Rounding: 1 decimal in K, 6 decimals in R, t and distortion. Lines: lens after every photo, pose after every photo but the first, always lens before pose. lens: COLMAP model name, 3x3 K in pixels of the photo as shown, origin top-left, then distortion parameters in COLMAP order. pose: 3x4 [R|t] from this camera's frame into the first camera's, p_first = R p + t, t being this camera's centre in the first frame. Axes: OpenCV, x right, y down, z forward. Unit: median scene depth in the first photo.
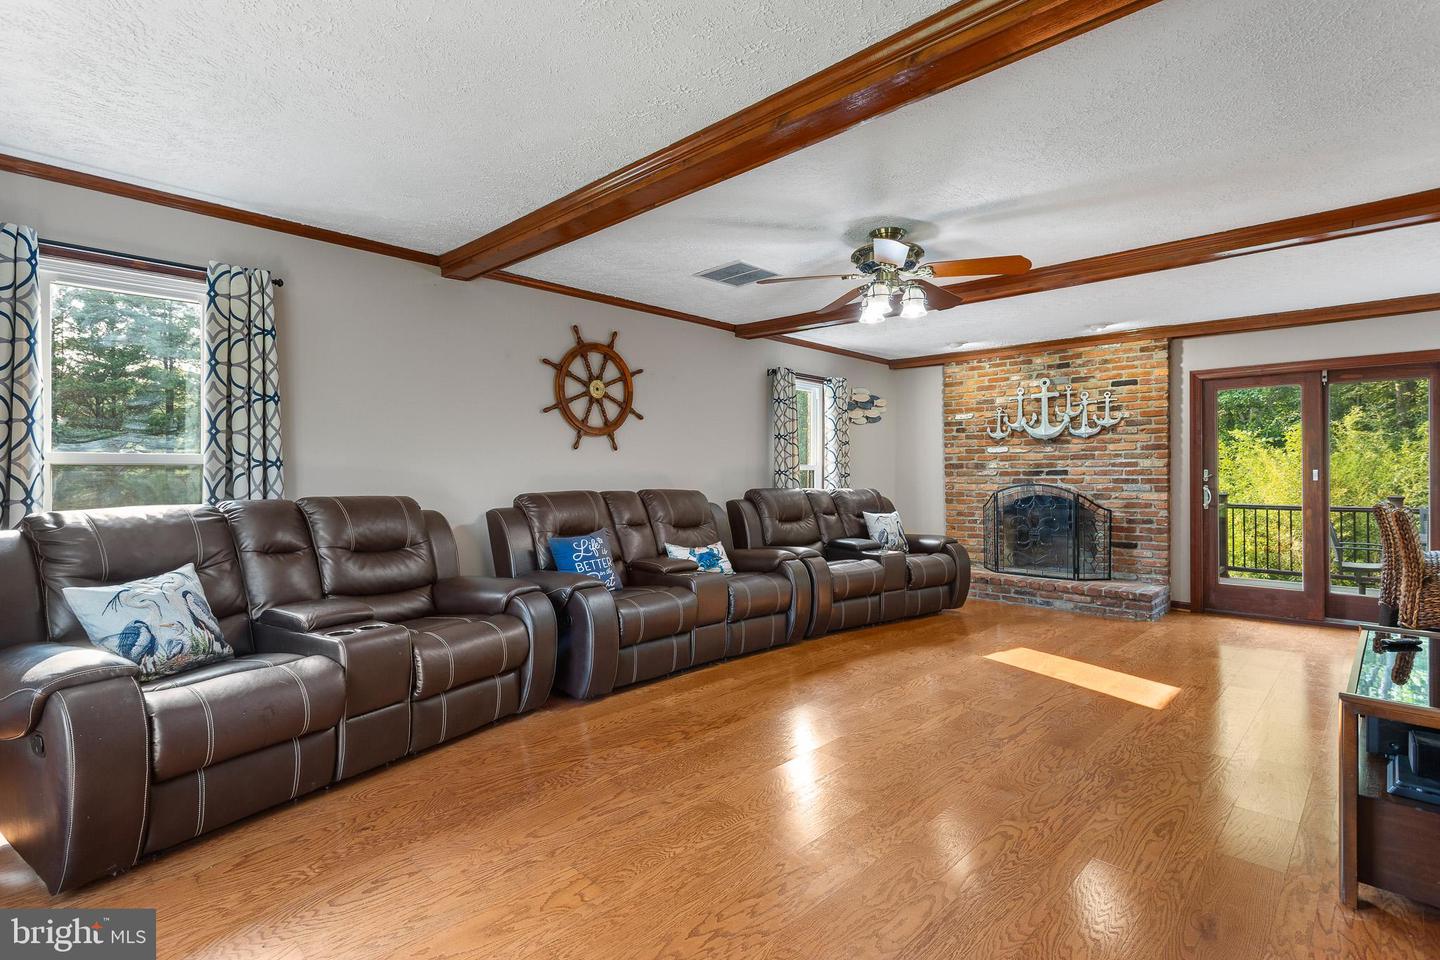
lens RADIAL K [[706.2, 0, 717.0], [0, 706.2, 461.8], [0, 0, 1]] dist [-0.033083, 0.027650]
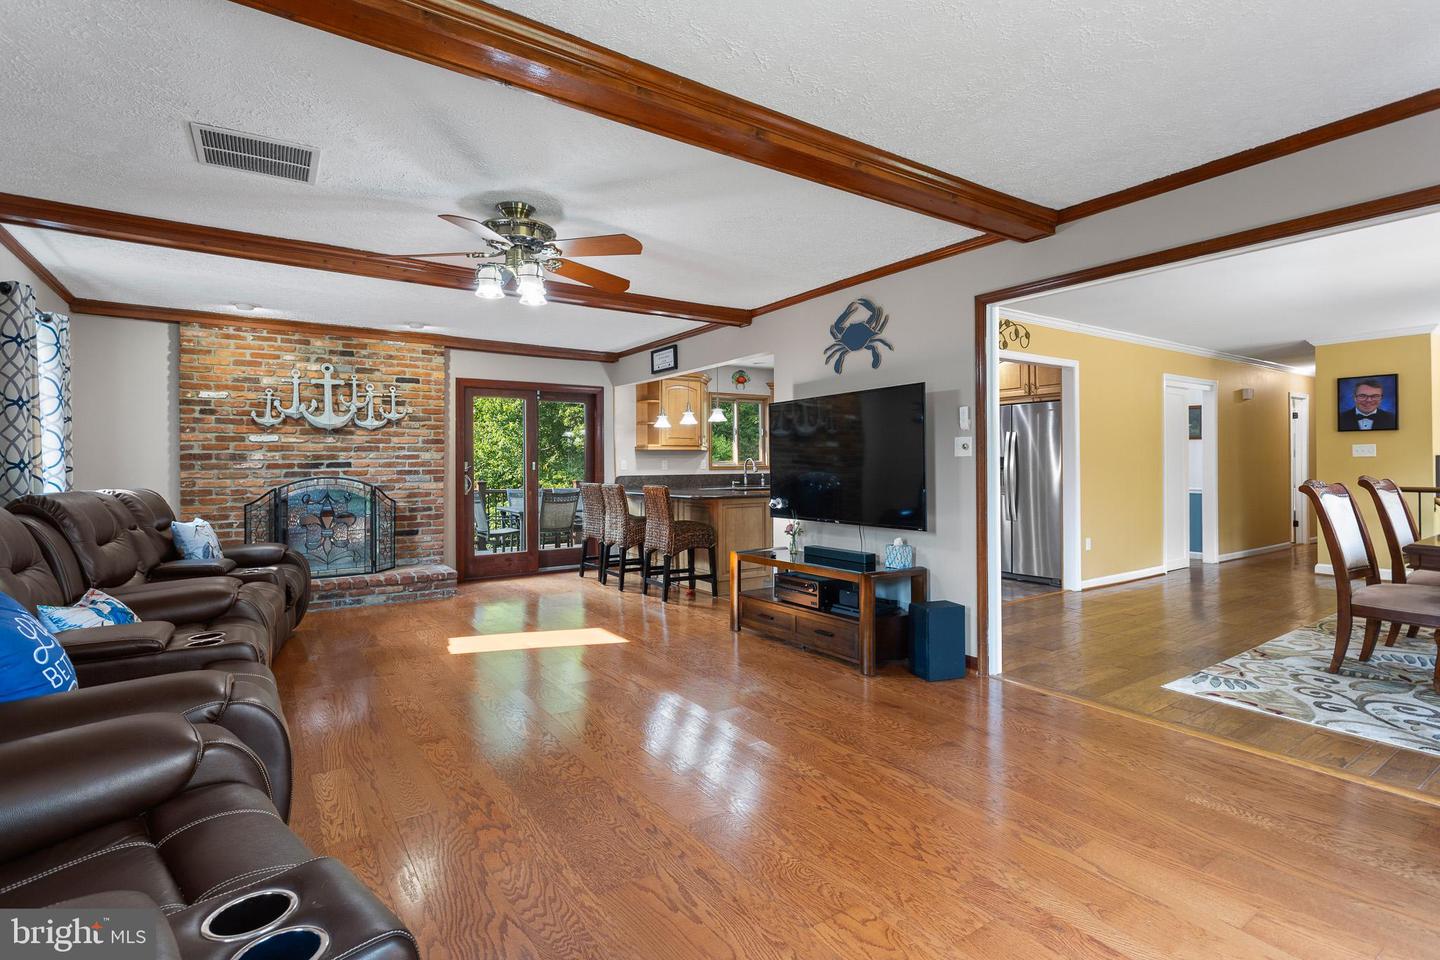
lens RADIAL K [[706.2, 0, 717.0], [0, 706.2, 461.8], [0, 0, 1]] dist [-0.033083, 0.027650]
pose [[0.177385, 0.001809, 0.984140, -0.374317], [-0.013142, 0.999914, 0.000531, 0.004326], [-0.984054, -0.013028, 0.177394, 0.339774]]
